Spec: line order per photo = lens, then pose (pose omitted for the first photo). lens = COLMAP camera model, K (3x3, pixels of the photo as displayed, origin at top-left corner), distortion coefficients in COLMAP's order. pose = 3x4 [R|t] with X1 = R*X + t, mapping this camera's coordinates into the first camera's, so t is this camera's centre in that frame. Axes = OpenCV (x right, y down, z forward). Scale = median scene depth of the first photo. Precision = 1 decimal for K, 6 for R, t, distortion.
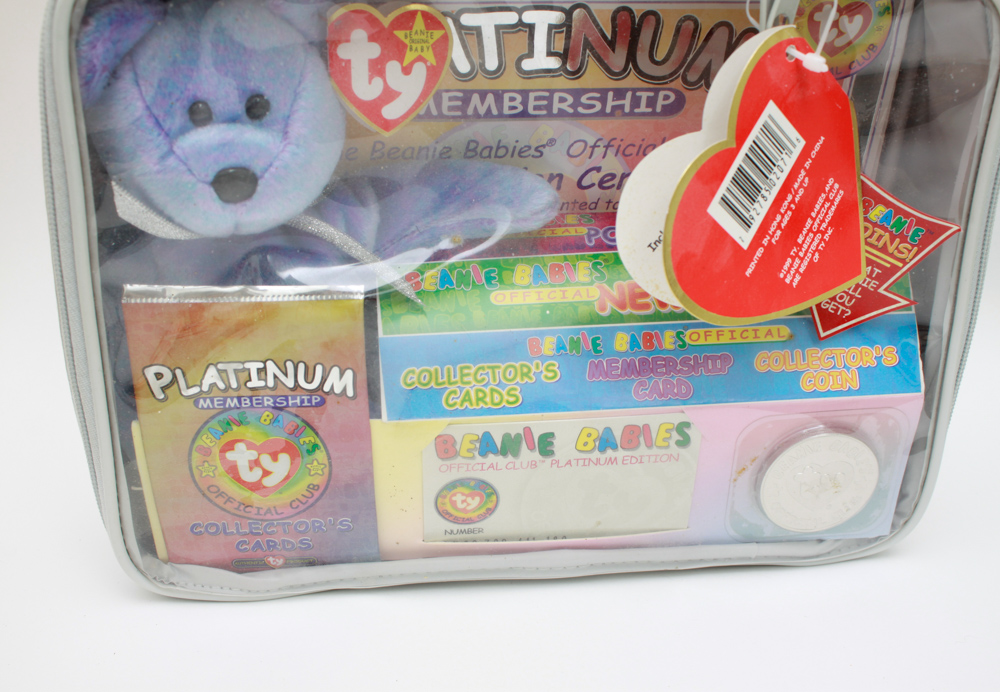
lens RADIAL K [[1109.7, 0, 516.1], [0, 1109.7, 340.5], [0, 0, 1]] dist [-0.100028, 0.000000]
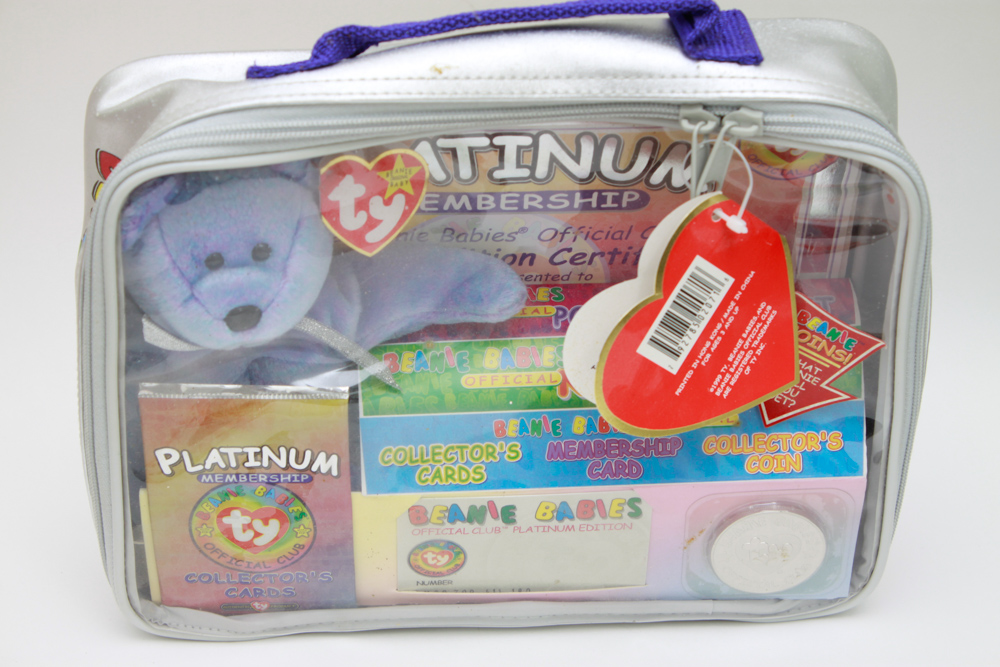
lens RADIAL K [[2274.8, 0, 497.8], [0, 2274.8, 329.9], [0, 0, 1]] dist [0.058249, 0.000000]
pose [[0.998600, 0.029407, -0.043962, 0.115304], [-0.022255, 0.987642, 0.155137, -0.458199], [0.047981, -0.153941, 0.986914, -1.265840]]
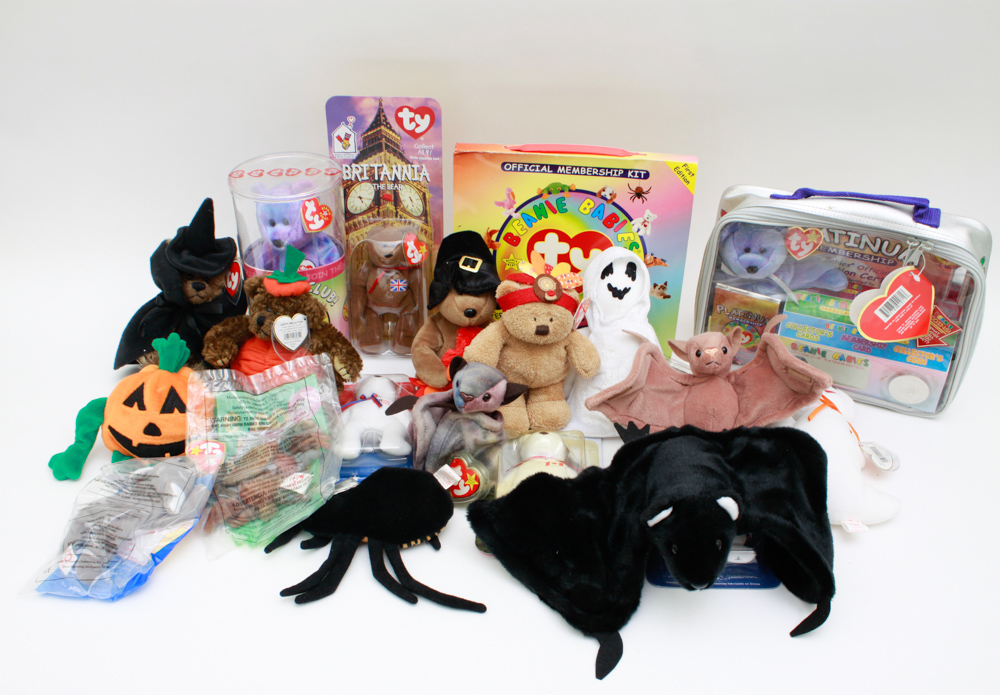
lens RADIAL K [[996.5, 0, 497.7], [0, 996.5, 342.2], [0, 0, 1]] dist [-0.101935, 0.000000]
pose [[0.861831, 0.284826, -0.419669, 0.436744], [-0.179398, 0.945128, 0.273038, -0.603519], [0.474409, -0.160024, 0.865637, -2.143845]]
